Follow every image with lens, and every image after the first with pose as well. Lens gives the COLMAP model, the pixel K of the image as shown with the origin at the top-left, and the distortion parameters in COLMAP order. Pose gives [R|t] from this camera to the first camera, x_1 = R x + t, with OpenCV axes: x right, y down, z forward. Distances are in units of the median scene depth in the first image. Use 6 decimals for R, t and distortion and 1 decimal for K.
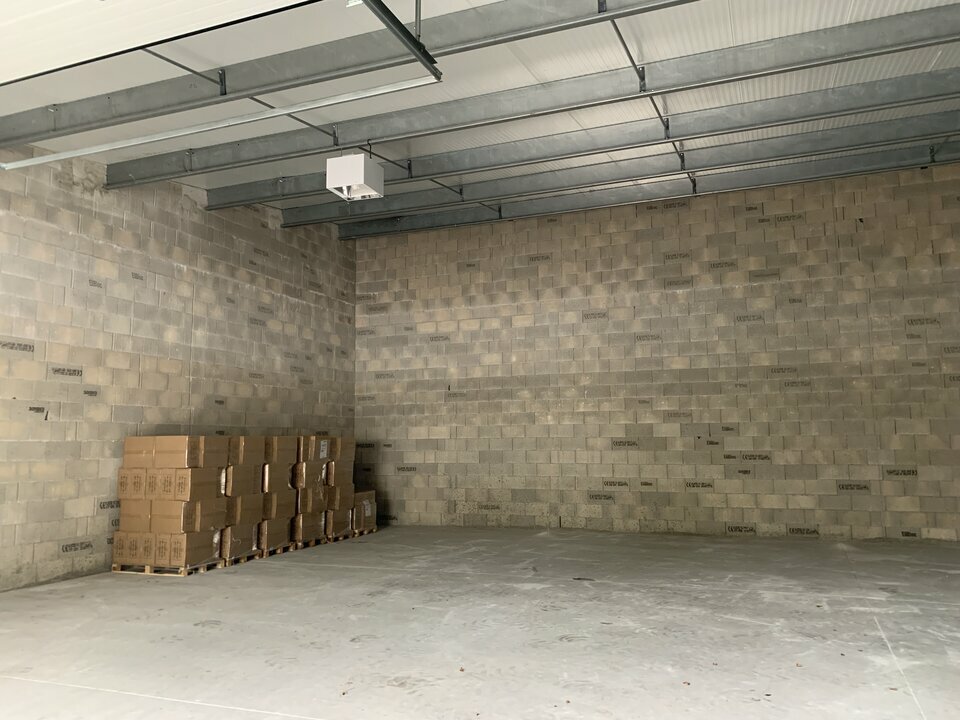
lens RADIAL K [[732.5, 0, 480.2], [0, 732.5, 355.7], [0, 0, 1]] dist [-0.008374, -0.002752]
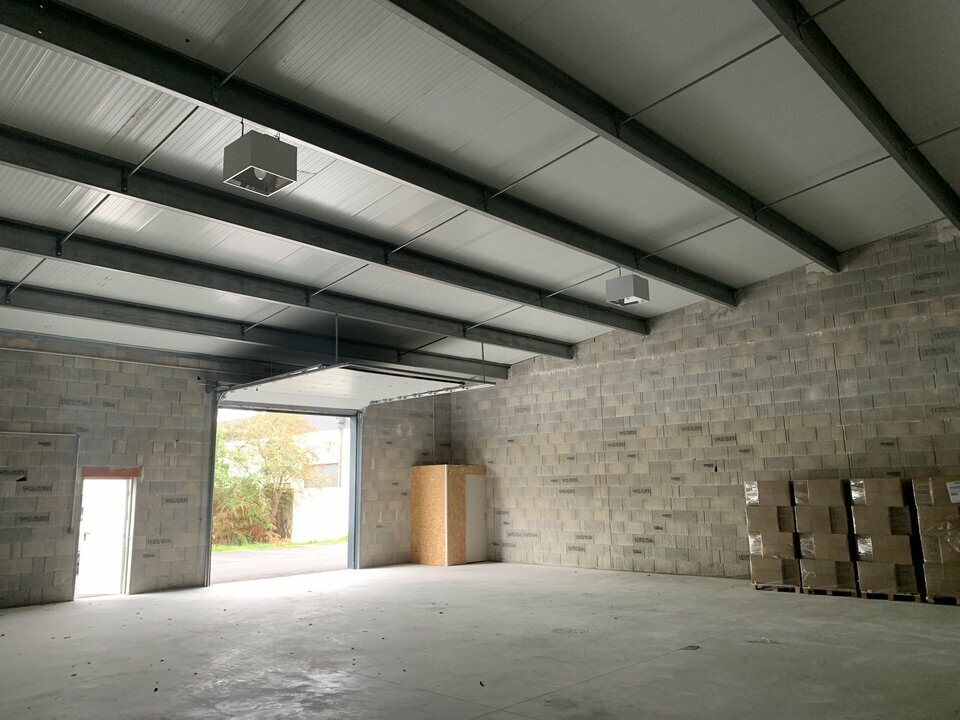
lens RADIAL K [[732.5, 0, 479.4], [0, 732.5, 360.4], [0, 0, 1]] dist [-0.008374, -0.002752]
pose [[-0.373672, -0.141832, -0.916653, 0.895868], [0.130372, 0.970399, -0.203294, 0.091351], [0.918353, -0.195471, -0.344120, 0.935143]]
